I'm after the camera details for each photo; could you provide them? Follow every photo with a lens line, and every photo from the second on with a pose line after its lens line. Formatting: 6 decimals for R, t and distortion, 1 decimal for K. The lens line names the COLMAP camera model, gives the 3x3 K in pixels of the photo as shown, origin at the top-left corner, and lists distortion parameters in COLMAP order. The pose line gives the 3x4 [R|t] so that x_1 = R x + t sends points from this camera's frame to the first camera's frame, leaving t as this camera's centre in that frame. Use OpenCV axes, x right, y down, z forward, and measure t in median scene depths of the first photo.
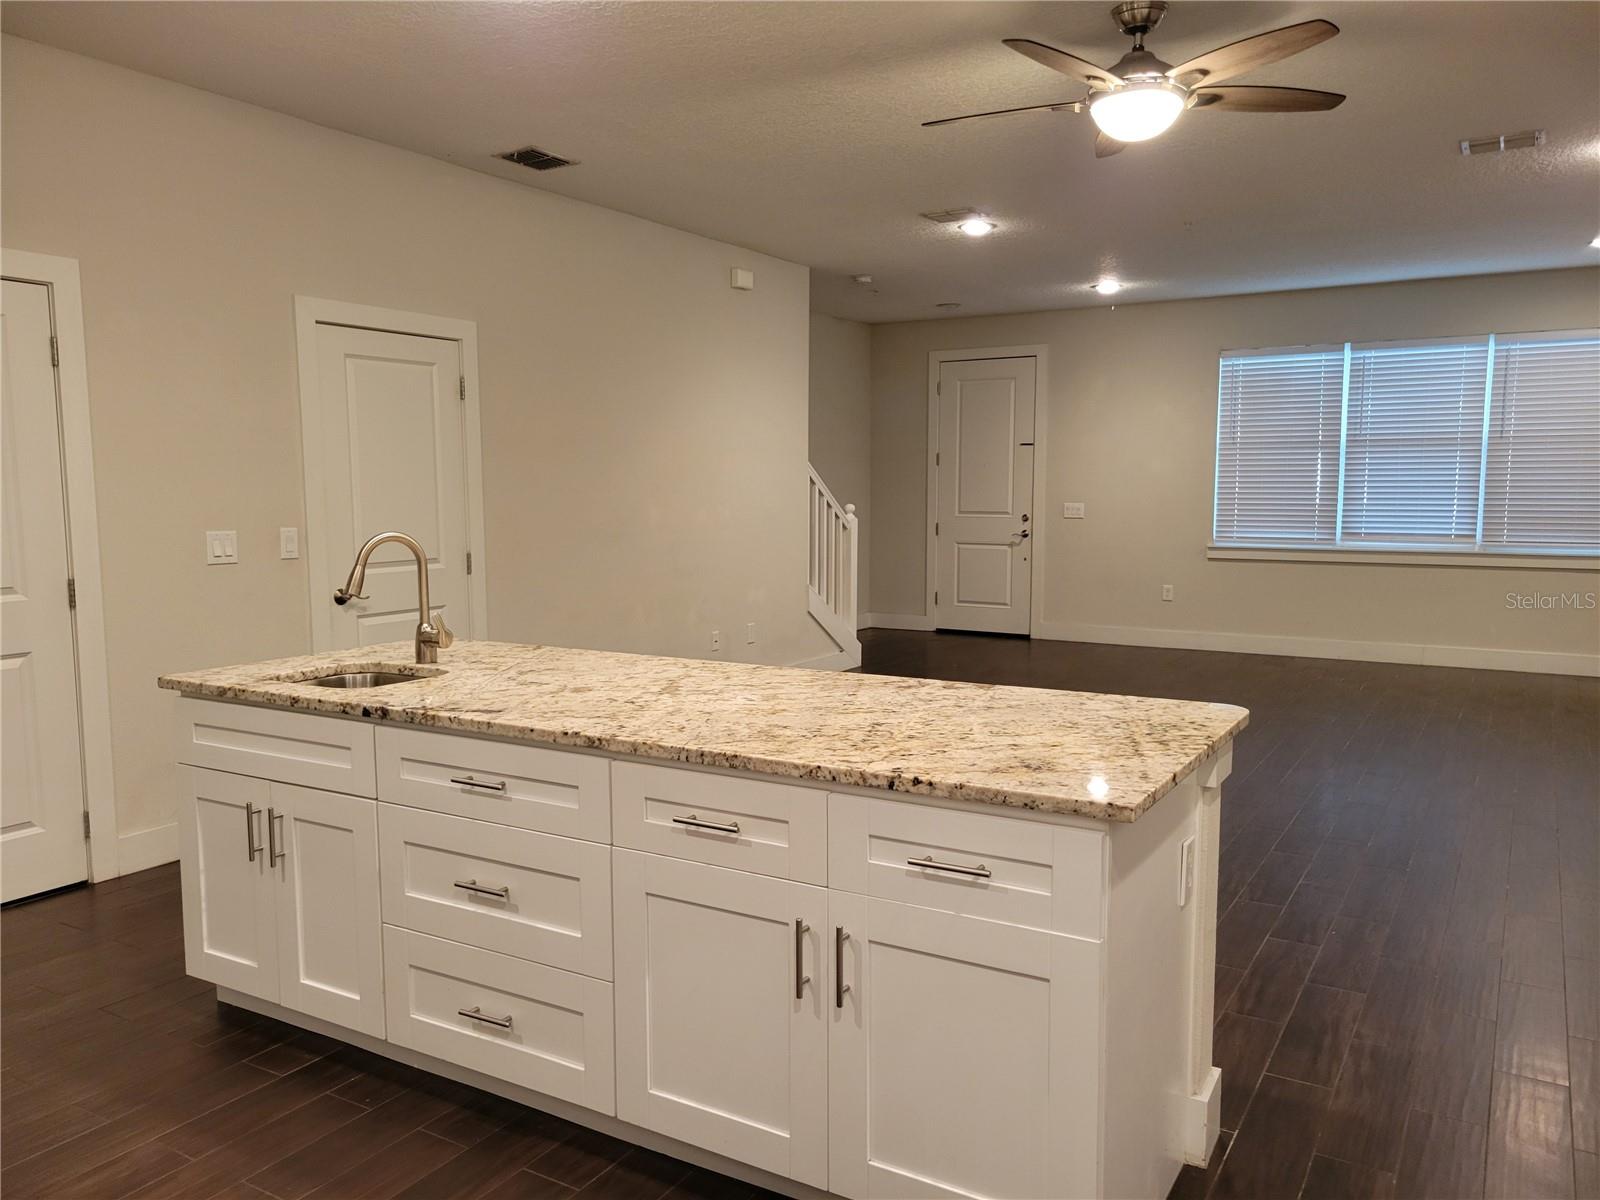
lens RADIAL K [[1201.0, 0, 788.0], [0, 1201.0, 608.0], [0, 0, 1]] dist [0.047009, -0.021836]
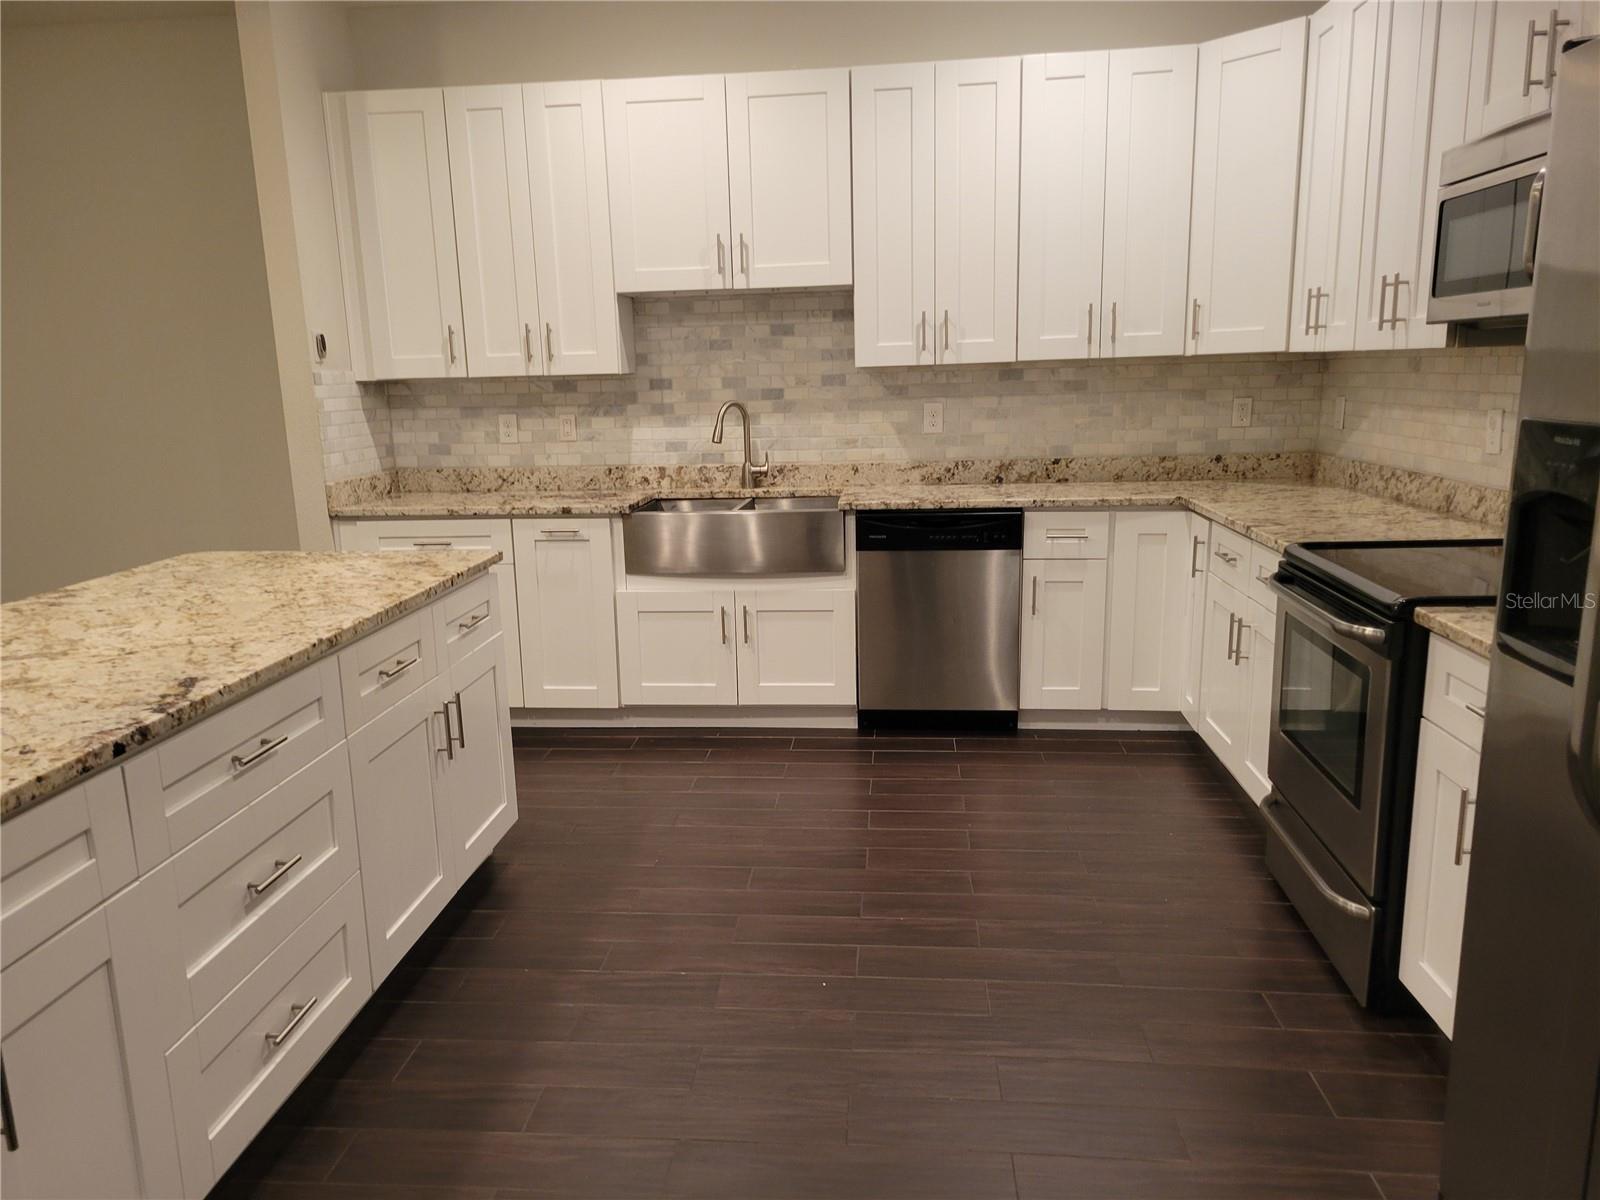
lens RADIAL K [[1201.0, 0, 774.6], [0, 1201.0, 618.7], [0, 0, 1]] dist [0.047009, -0.021836]
pose [[-0.434144, -0.168845, 0.884879, -1.099990], [0.123667, 0.961808, 0.244197, -0.096077], [-0.892315, 0.215447, -0.396682, 0.979198]]
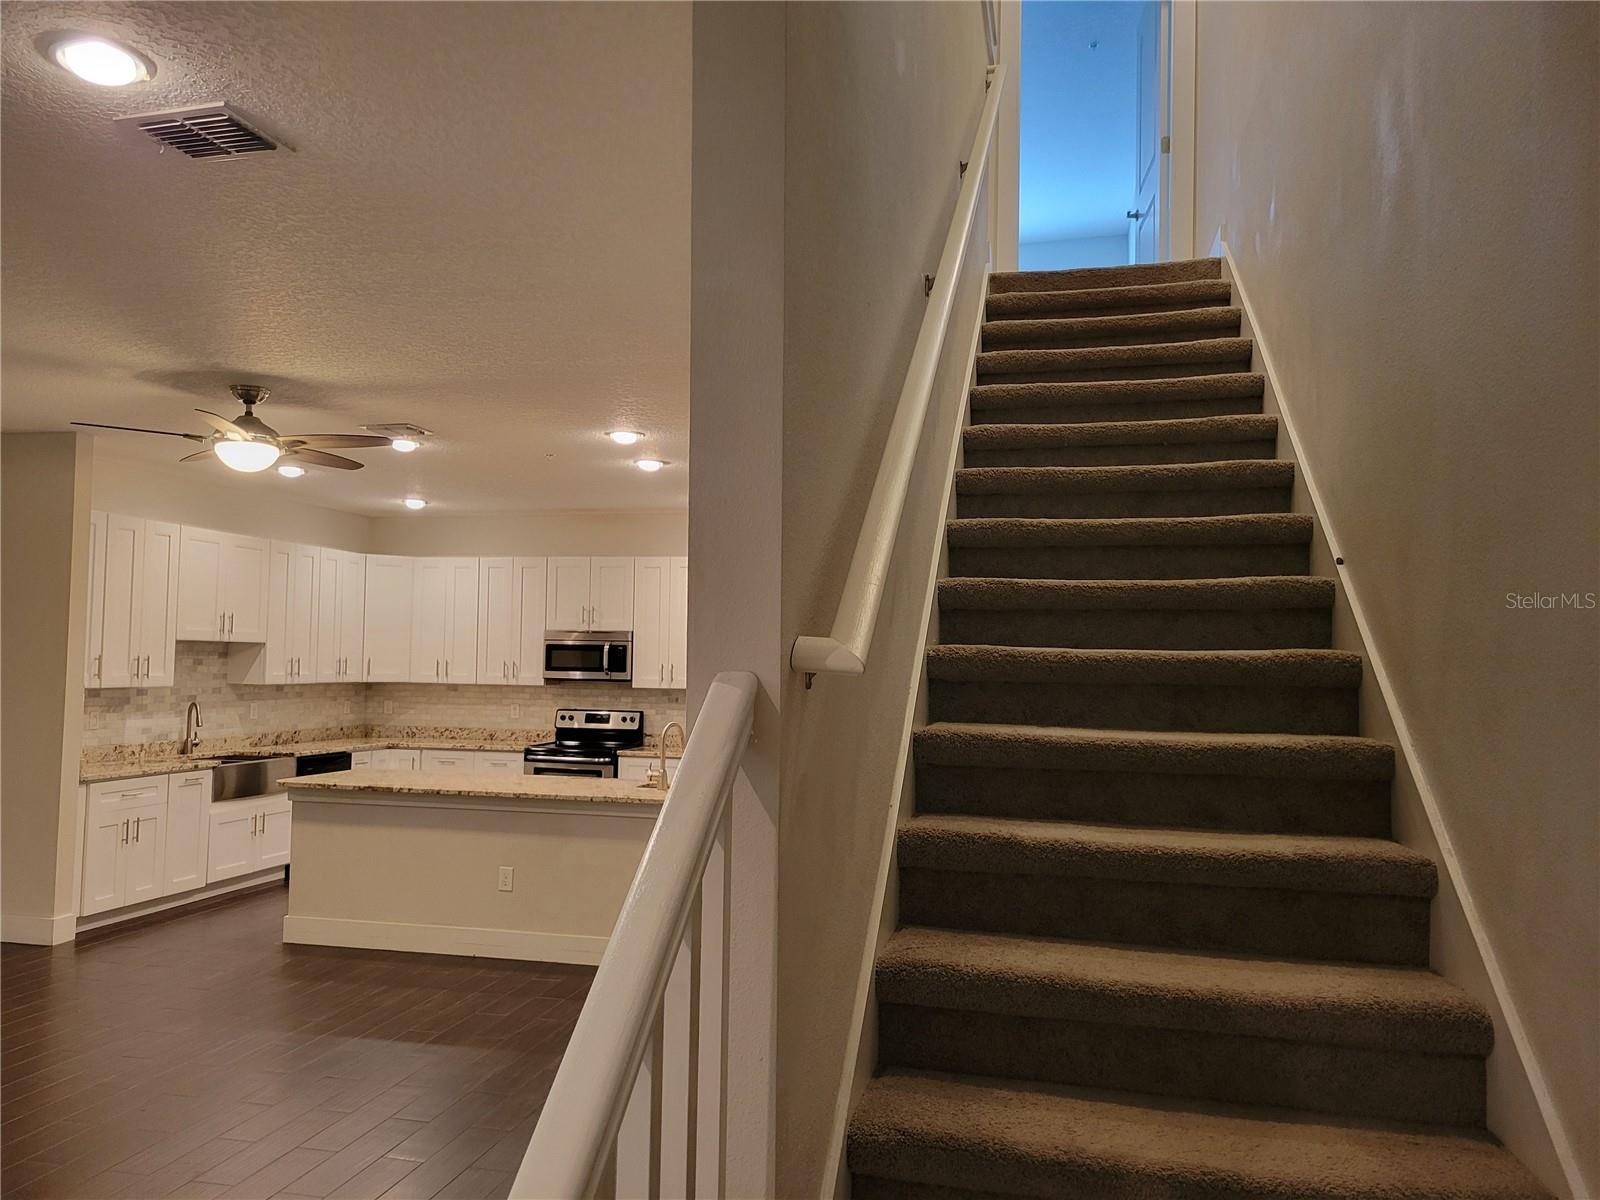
lens RADIAL K [[1201.0, 0, 769.9], [0, 1201.0, 605.4], [0, 0, 1]] dist [0.047009, -0.021836]
pose [[-0.951717, -0.027928, -0.305705, 0.176373], [-0.046510, 0.997475, 0.053668, -0.473424], [0.303434, 0.065296, -0.950613, 3.726567]]
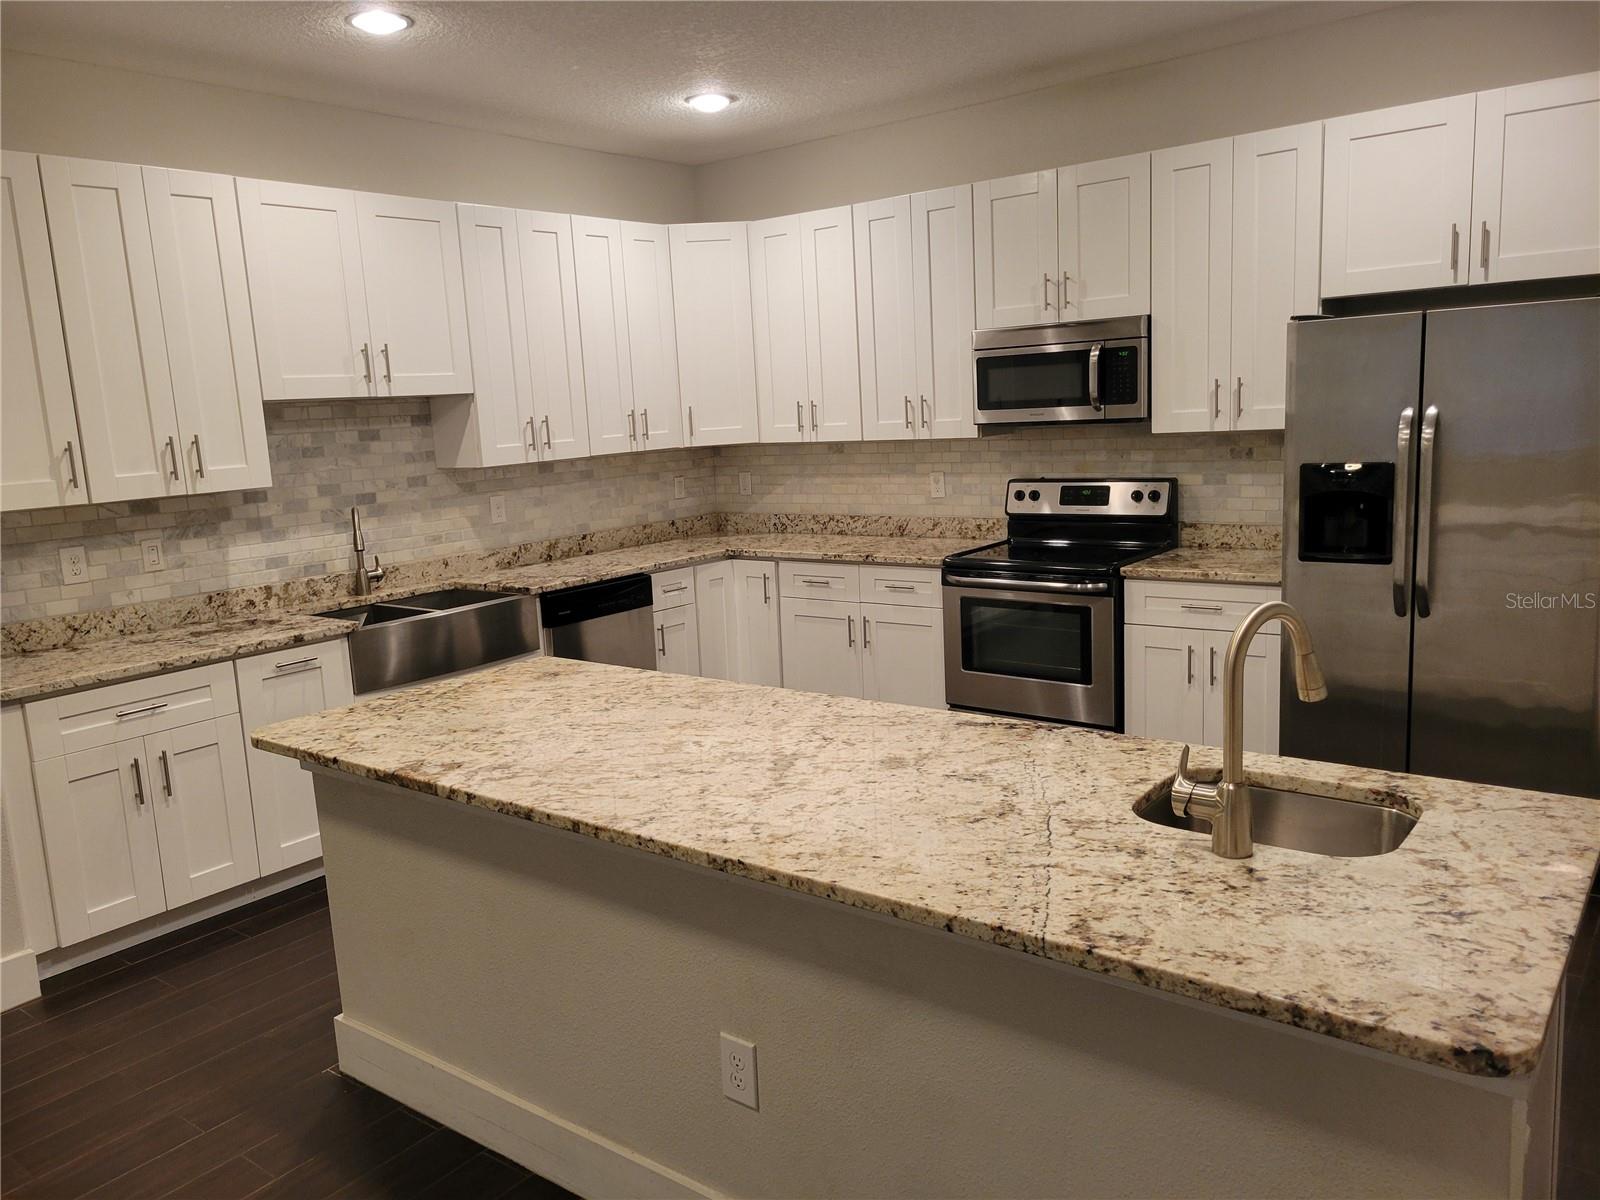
lens RADIAL K [[1201.0, 0, 775.4], [0, 1201.0, 593.3], [0, 0, 1]] dist [0.047009, -0.021836]
pose [[-0.991210, 0.037773, 0.126788, -0.223298], [0.070086, 0.962767, 0.261090, -0.282461], [-0.112205, 0.267682, -0.956952, 1.941701]]
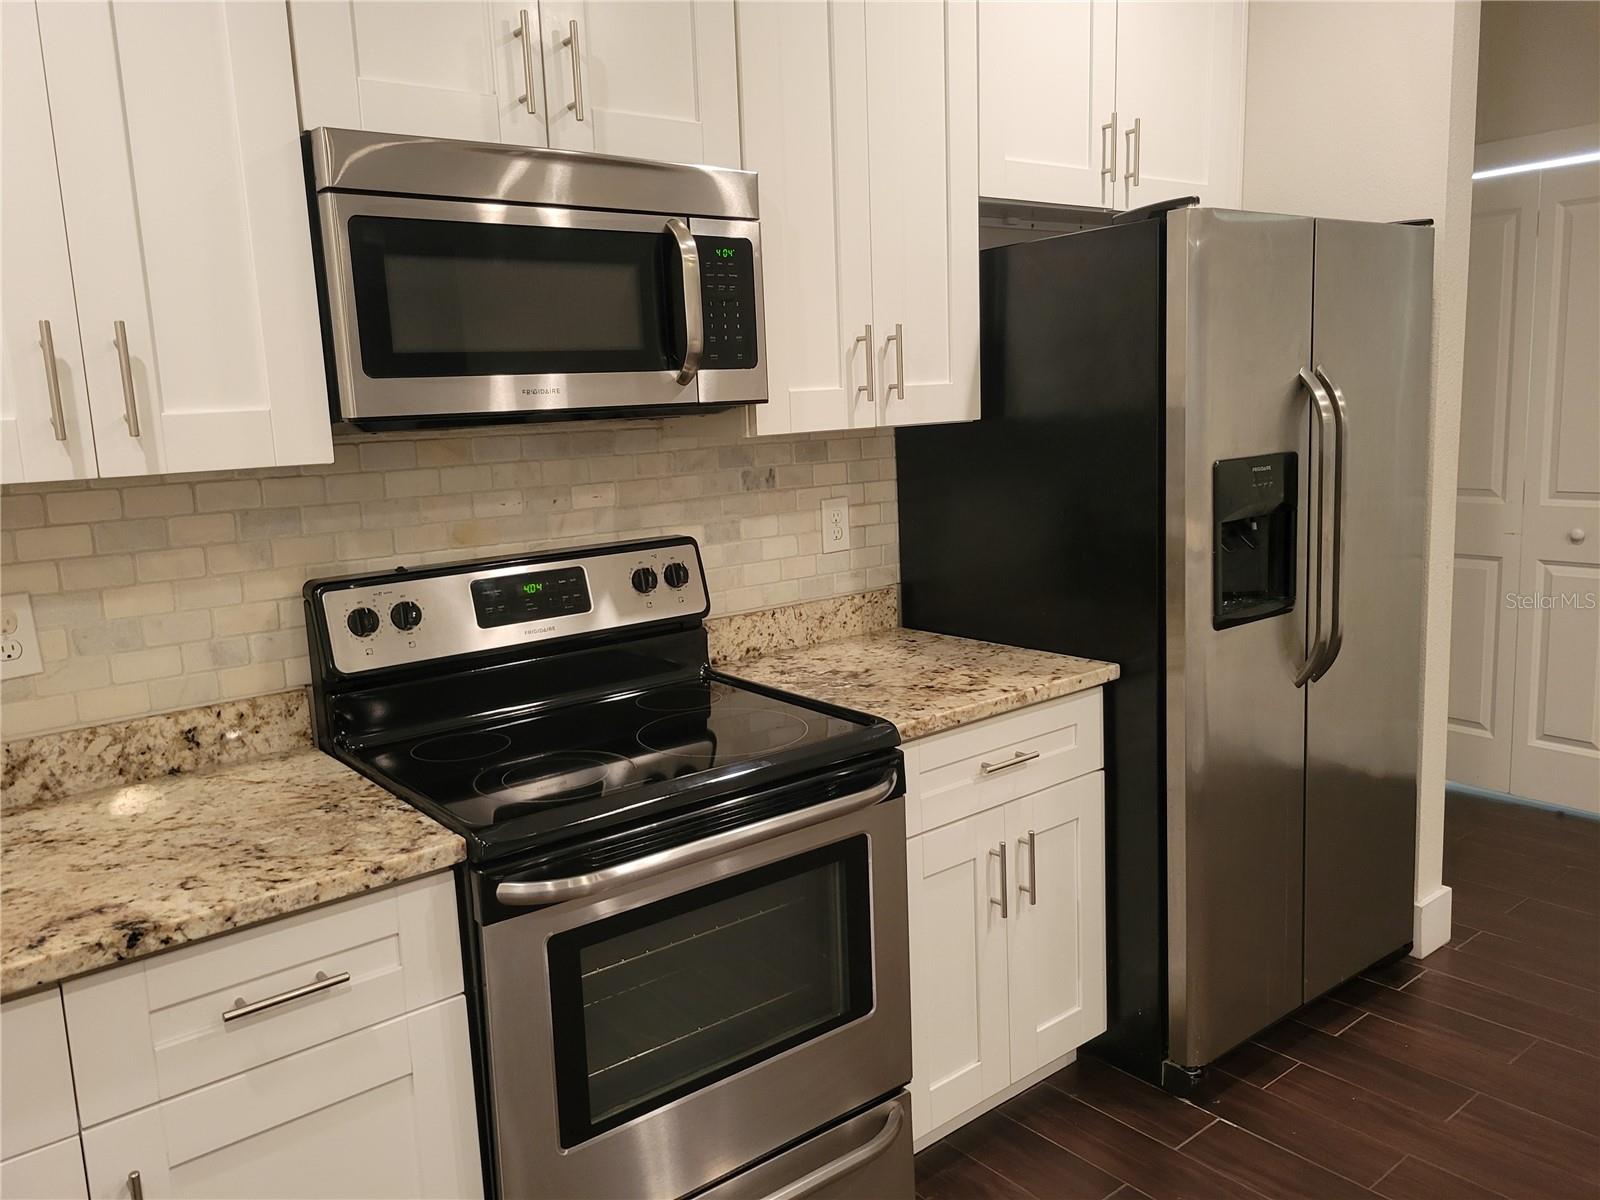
lens RADIAL K [[1201.0, 0, 765.8], [0, 1201.0, 606.0], [0, 0, 1]] dist [0.047009, -0.021836]
pose [[-0.344350, 0.176280, -0.922143, 0.238117], [-0.051167, 0.977231, 0.205917, -0.056176], [0.937446, 0.118091, -0.327490, 0.358564]]
